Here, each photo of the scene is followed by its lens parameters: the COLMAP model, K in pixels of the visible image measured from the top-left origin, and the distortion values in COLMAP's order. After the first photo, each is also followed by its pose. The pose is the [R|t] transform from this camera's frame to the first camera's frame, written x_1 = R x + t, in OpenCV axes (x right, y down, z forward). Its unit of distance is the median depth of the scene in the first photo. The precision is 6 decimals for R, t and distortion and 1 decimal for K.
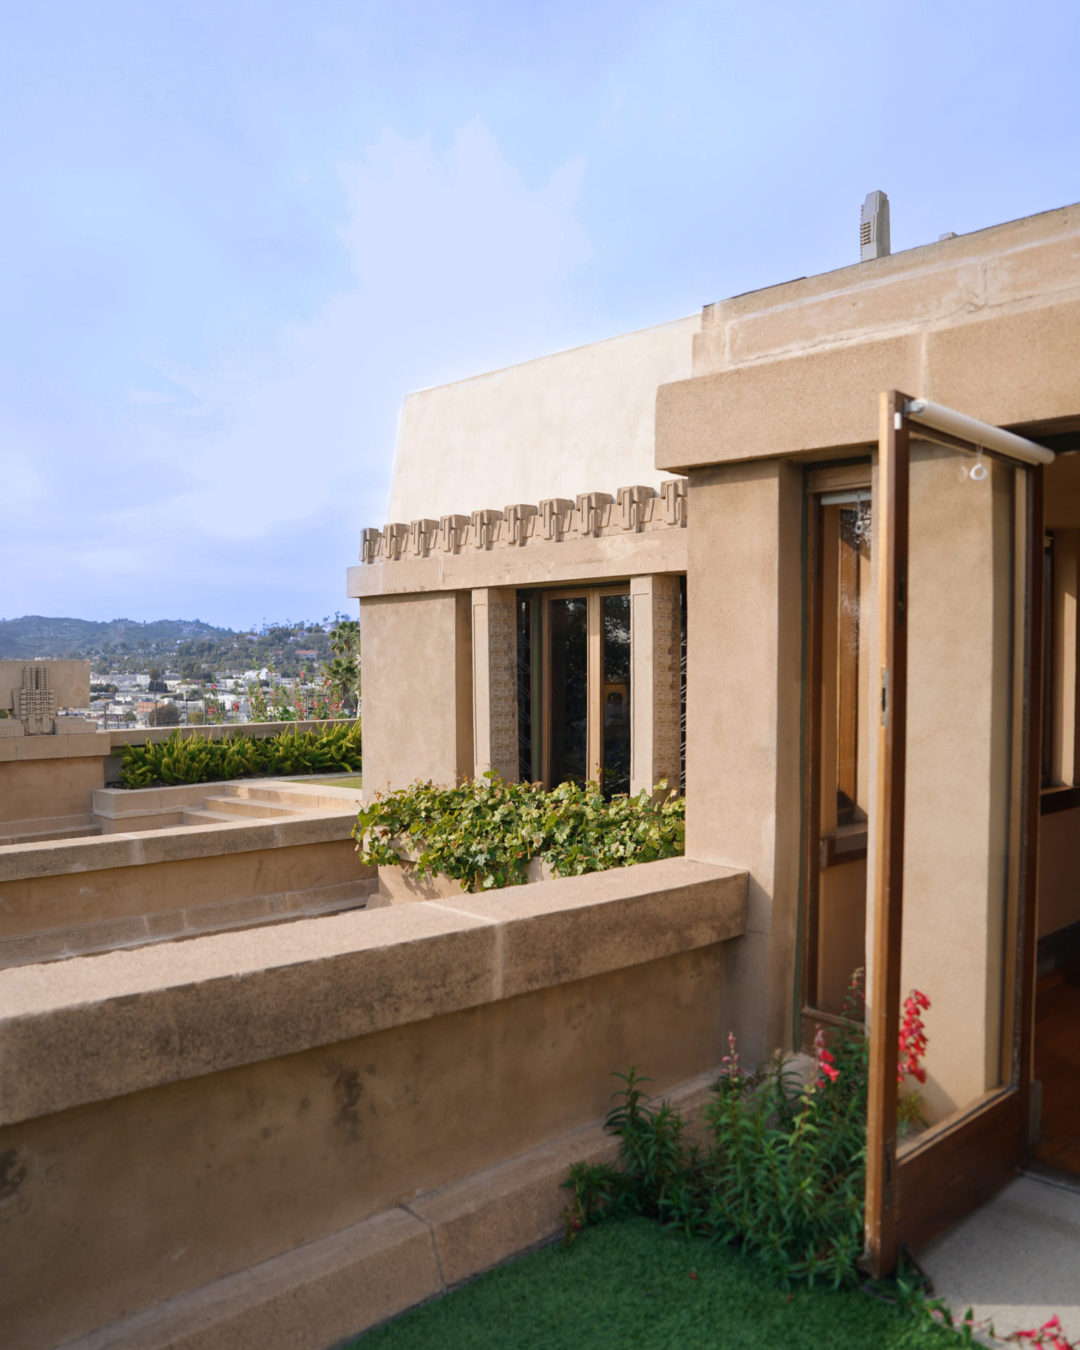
lens RADIAL K [[1169.1, 0, 564.5], [0, 1169.1, 677.1], [0, 0, 1]] dist [-0.114079, 0.100384]
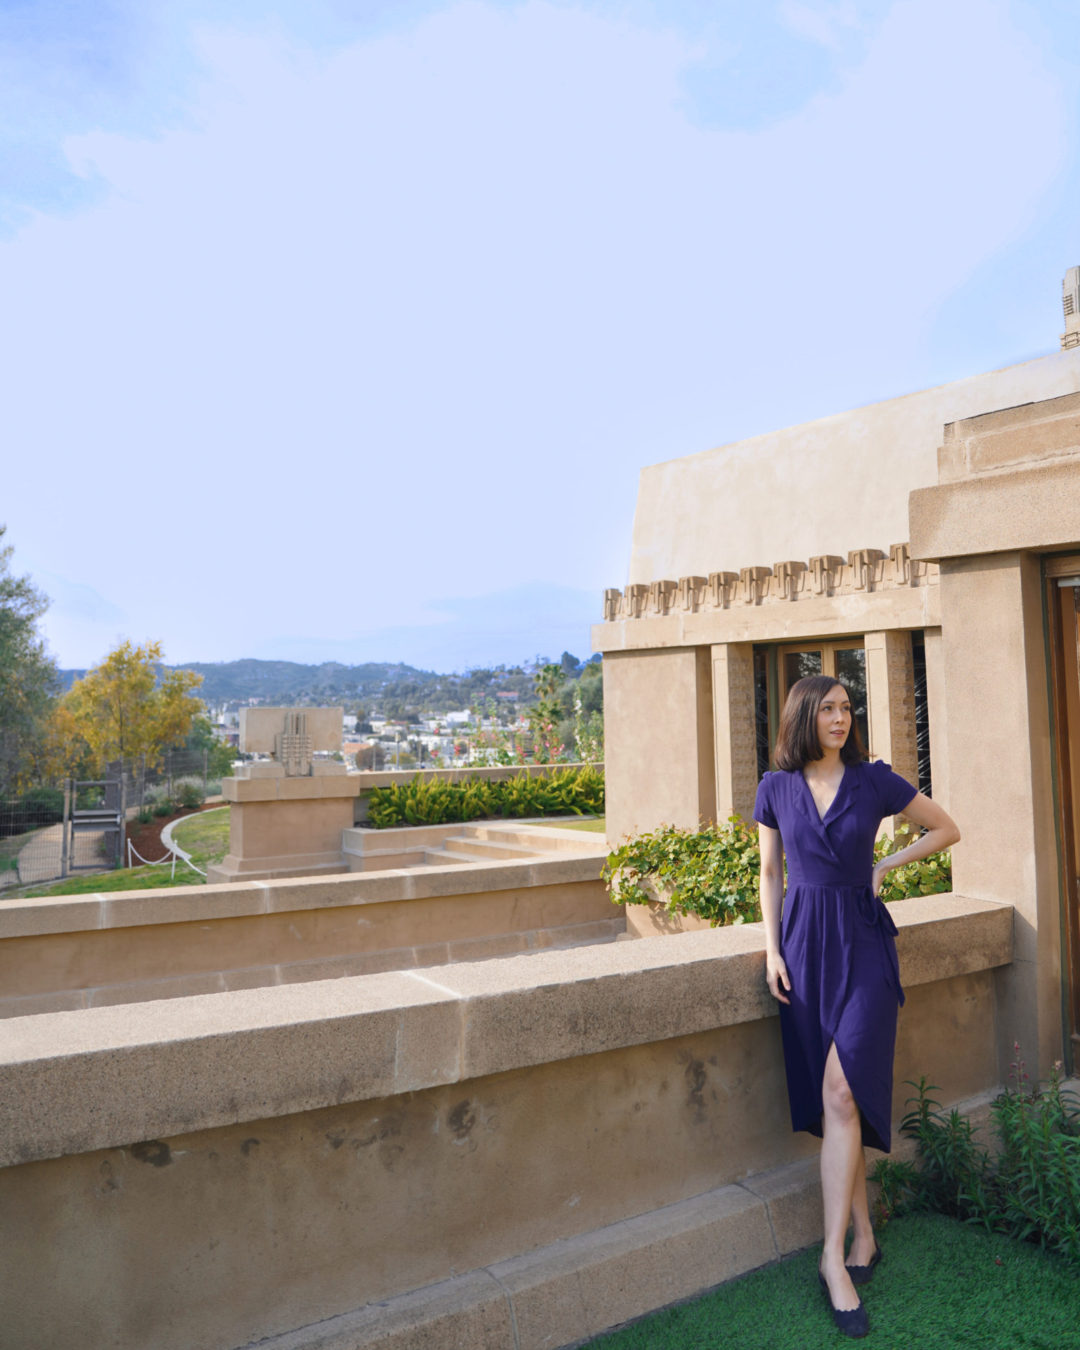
lens RADIAL K [[1169.1, 0, 533.0], [0, 1169.1, 517.0], [0, 0, 1]] dist [-0.114079, 0.100384]
pose [[0.981193, -0.033515, -0.190097, -0.081748], [0.000675, 0.985401, -0.170248, -0.020717], [0.193027, 0.166918, 0.966891, -0.251674]]
